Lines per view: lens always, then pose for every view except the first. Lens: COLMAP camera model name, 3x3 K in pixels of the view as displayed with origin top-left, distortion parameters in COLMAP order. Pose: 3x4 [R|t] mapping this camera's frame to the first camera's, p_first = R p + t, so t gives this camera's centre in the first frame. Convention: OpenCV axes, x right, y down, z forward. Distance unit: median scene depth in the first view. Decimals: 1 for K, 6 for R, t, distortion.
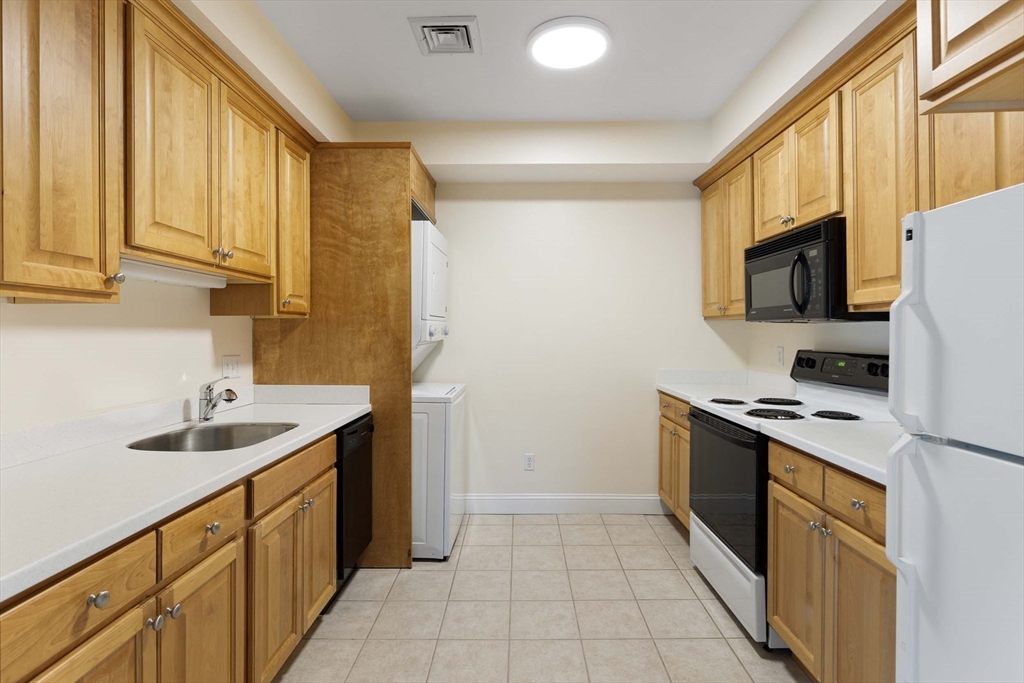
lens RADIAL K [[506.4, 0, 512.0], [0, 506.4, 341.5], [0, 0, 1]] dist [-0.000915, 0.000204]
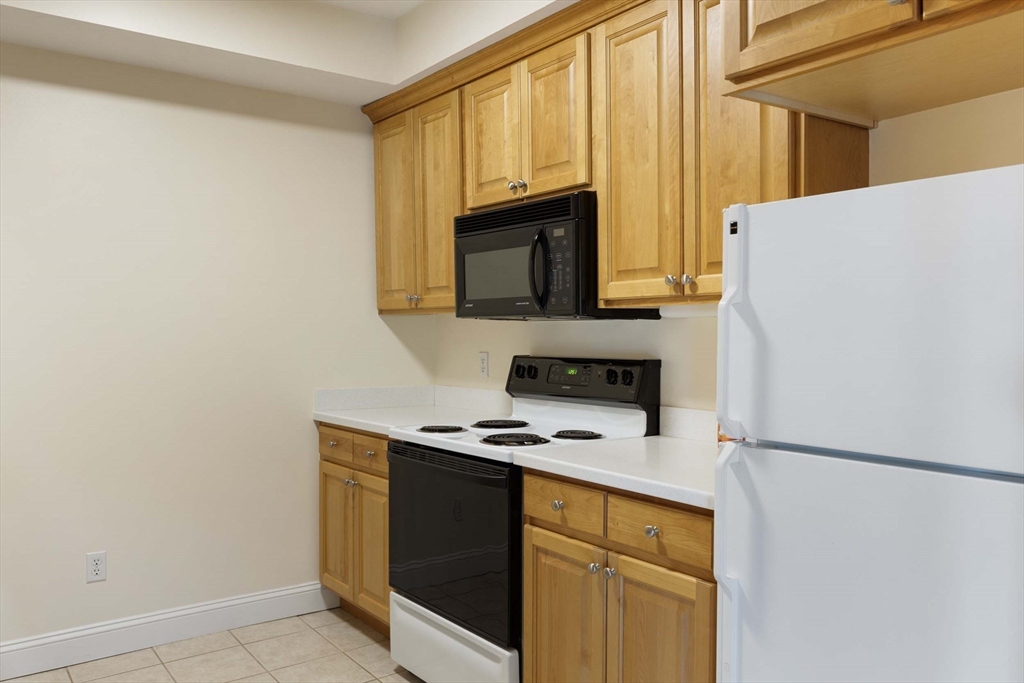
lens RADIAL K [[813.8, 0, 513.0], [0, 813.8, 372.6], [0, 0, 1]] dist [0.011284, -0.000618]
pose [[0.795829, -0.030990, 0.604728, -0.235670], [0.011782, 0.999293, 0.035704, -0.001980], [-0.605407, -0.021290, 0.795632, 0.025424]]
